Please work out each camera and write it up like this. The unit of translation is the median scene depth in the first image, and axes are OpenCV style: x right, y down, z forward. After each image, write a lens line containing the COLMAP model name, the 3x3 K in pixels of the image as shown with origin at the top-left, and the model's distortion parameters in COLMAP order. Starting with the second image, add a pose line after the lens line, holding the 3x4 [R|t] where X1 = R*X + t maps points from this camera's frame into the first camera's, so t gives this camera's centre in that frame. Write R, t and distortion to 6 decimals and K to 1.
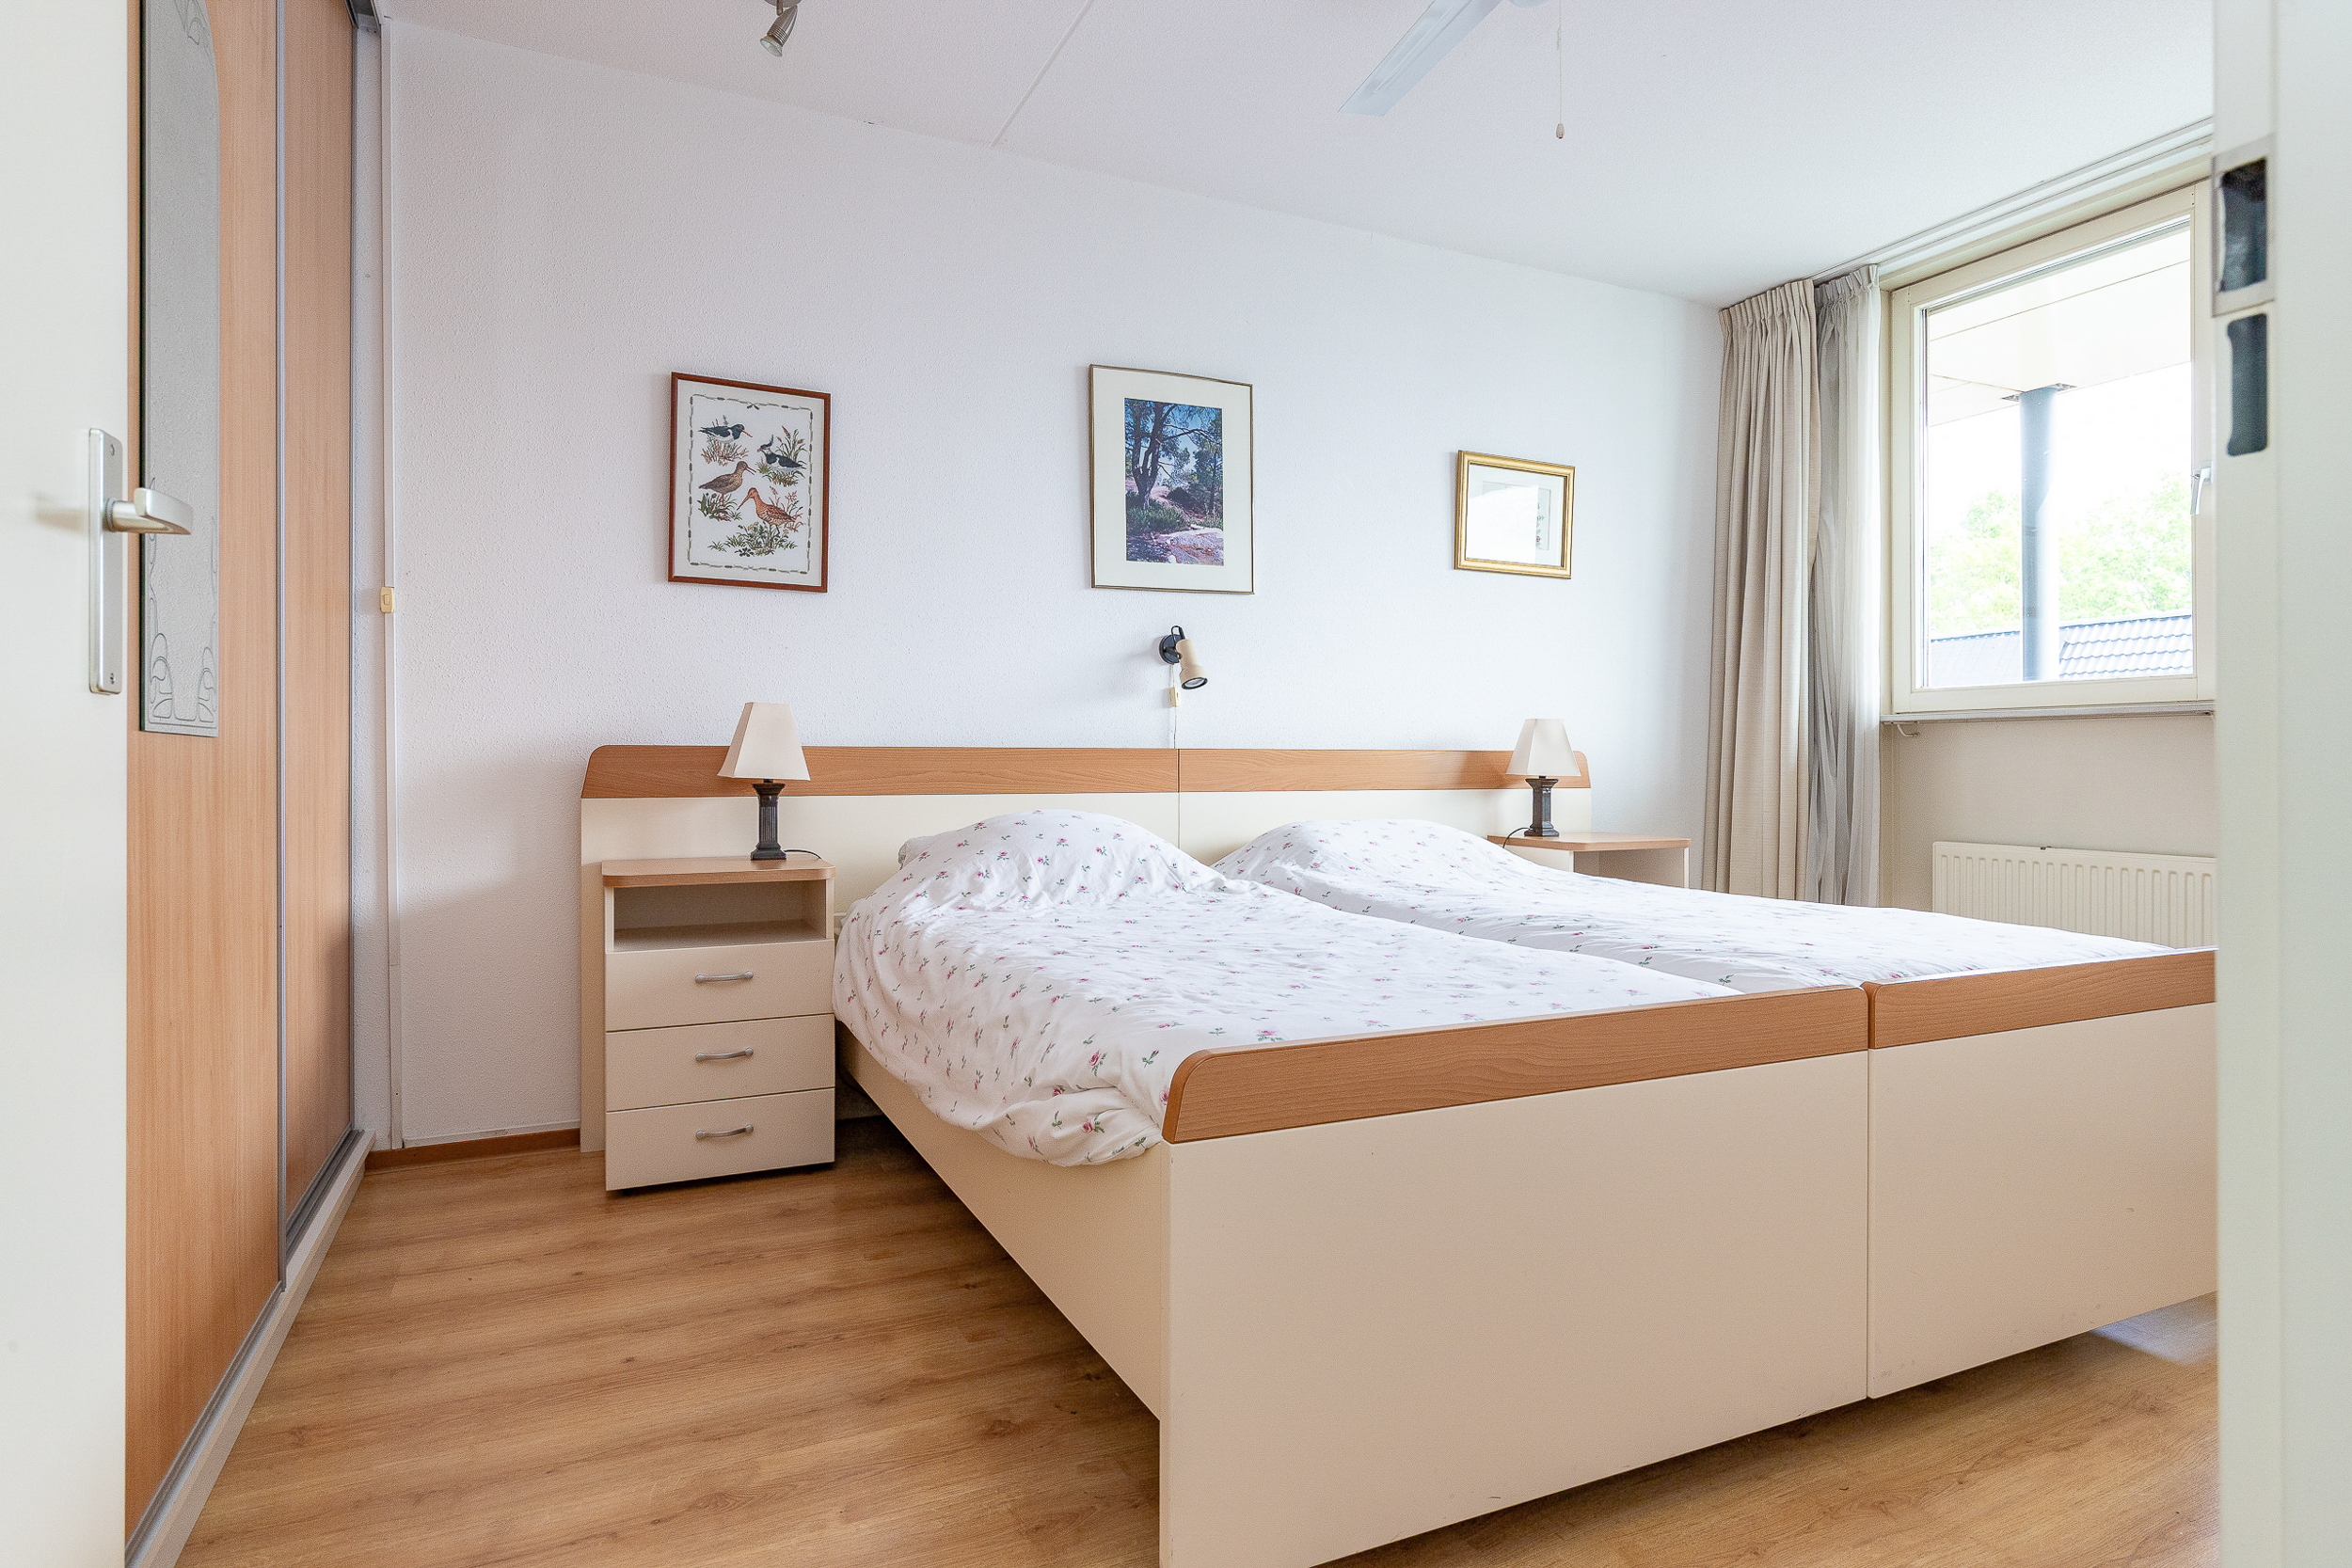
lens RADIAL K [[1274.5, 0, 1142.7], [0, 1274.5, 781.4], [0, 0, 1]] dist [0.003856, -0.000192]
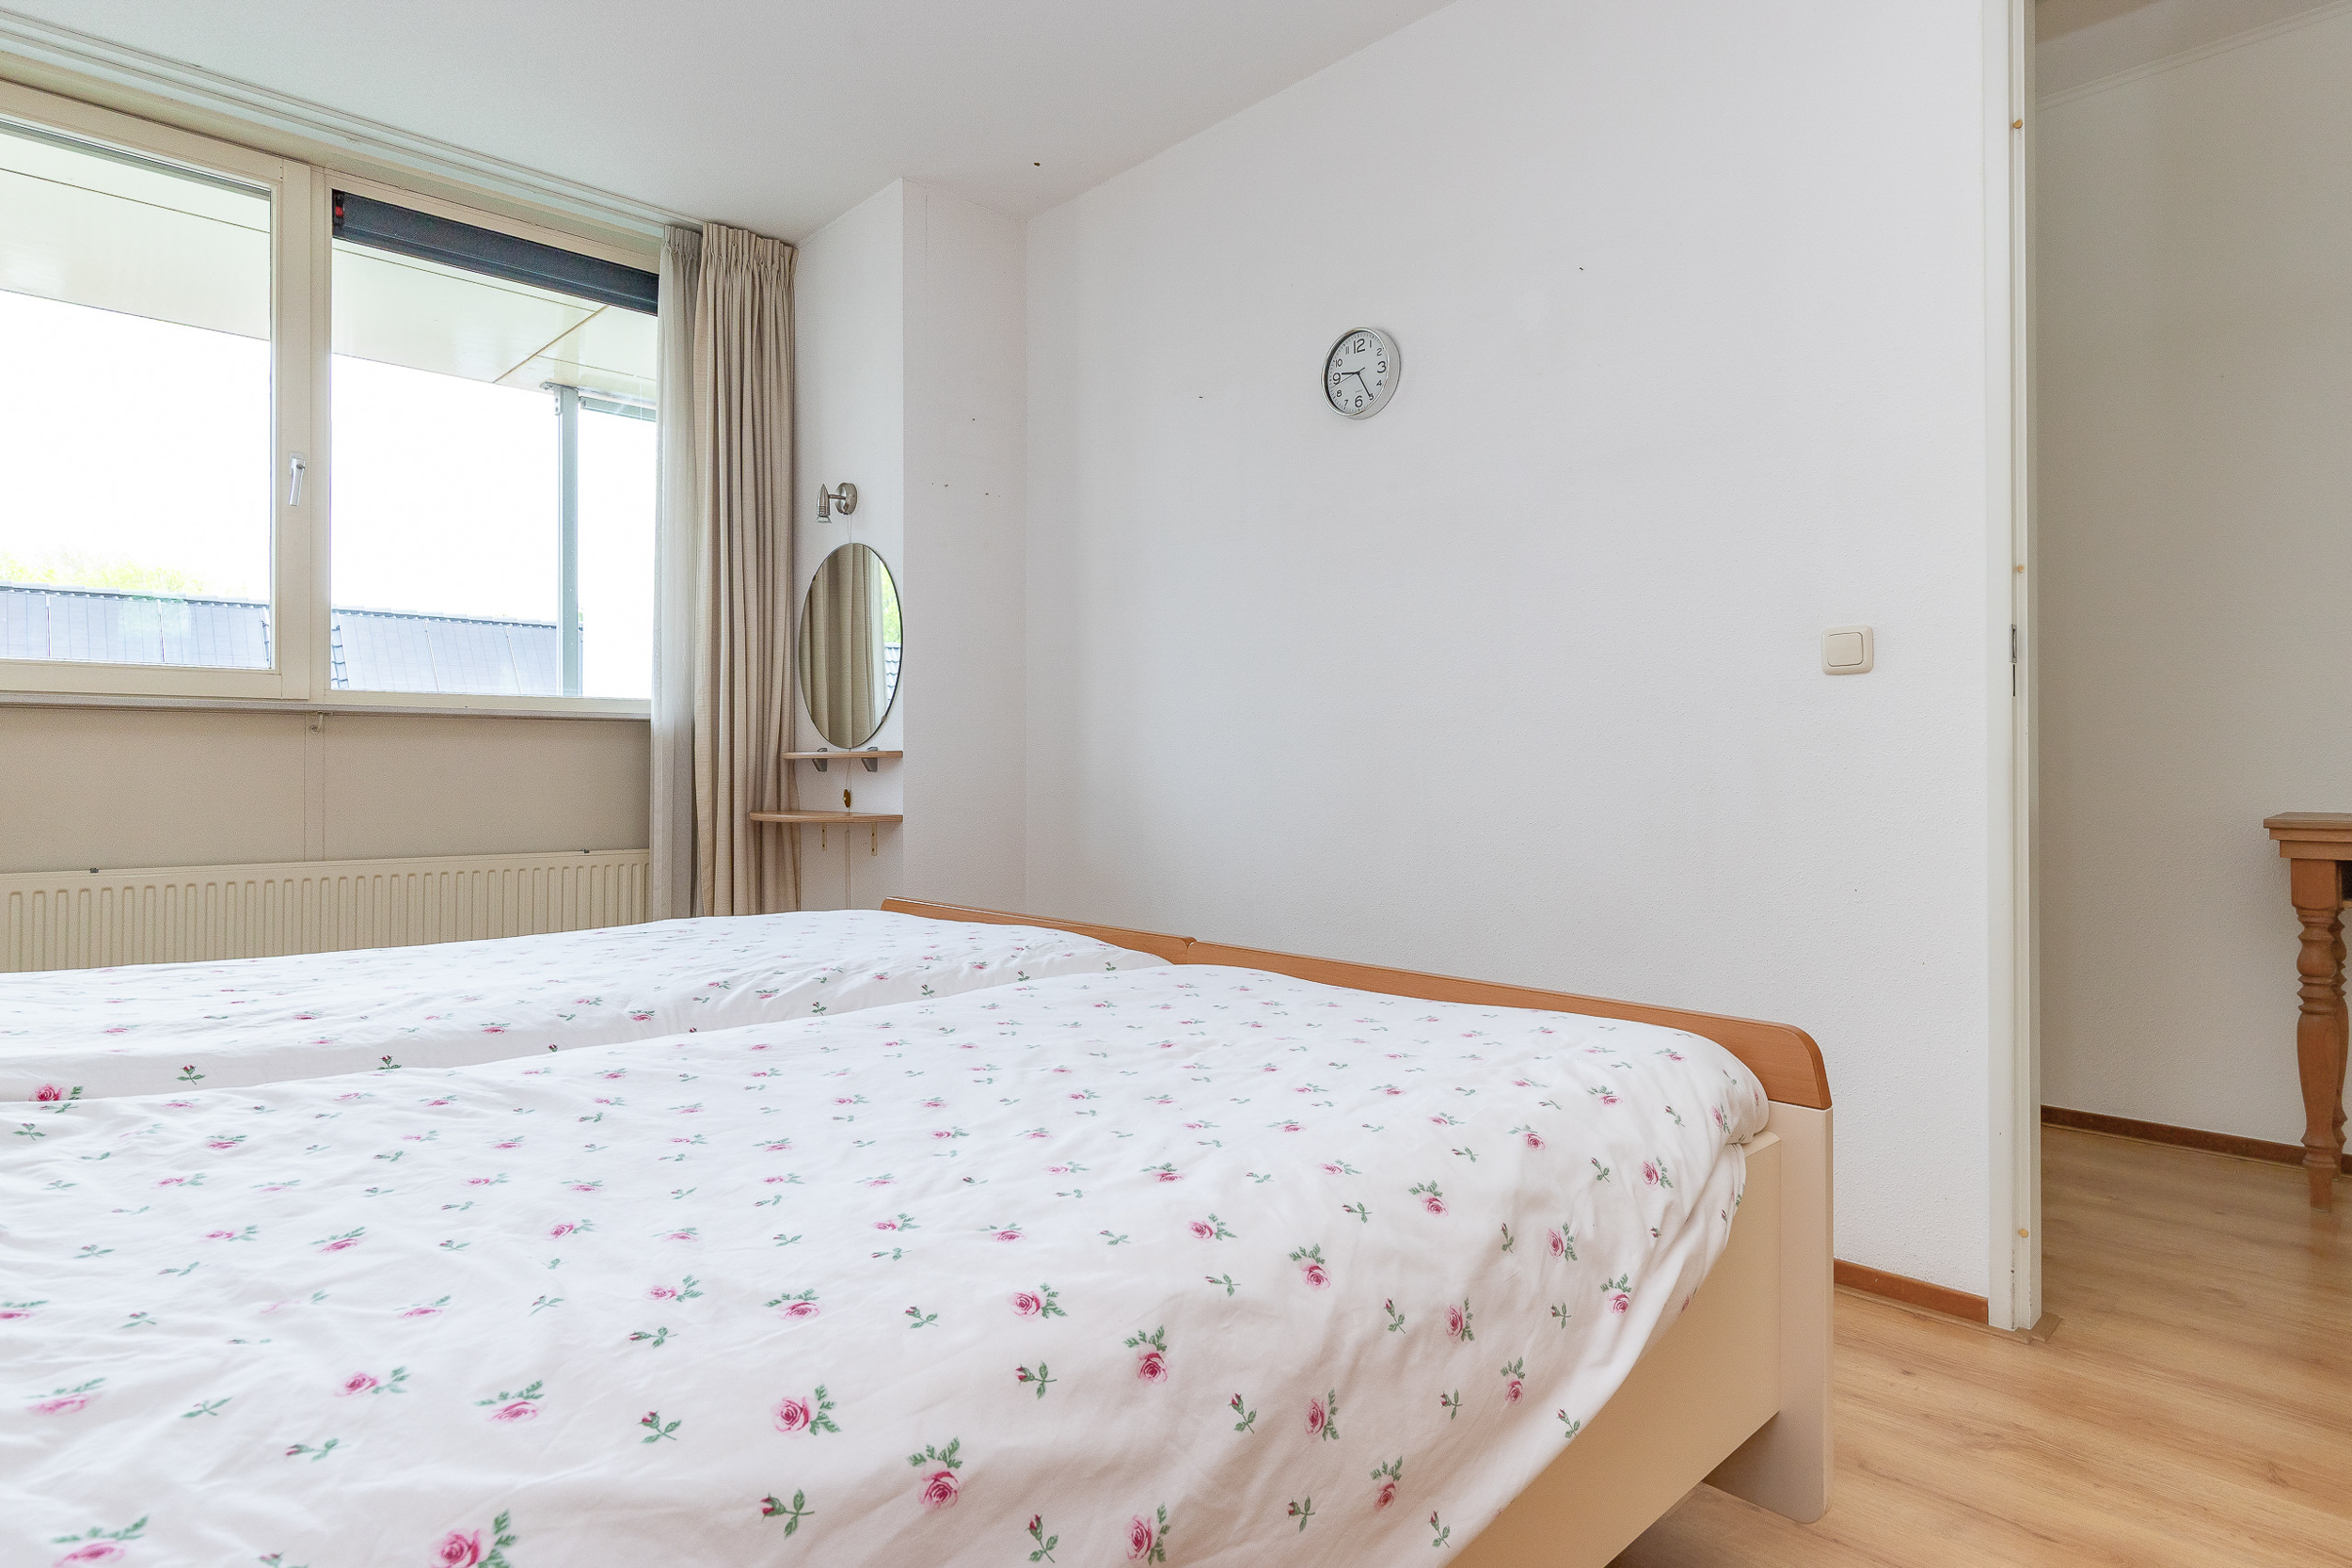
lens RADIAL K [[1274.5, 0, 1142.7], [0, 1274.5, 781.4], [0, 0, 1]] dist [0.003856, -0.000192]
pose [[-0.306046, -0.004722, 0.952005, -0.280054], [0.014289, 0.999852, 0.009553, -0.001916], [-0.951909, 0.016527, -0.305934, 0.679525]]
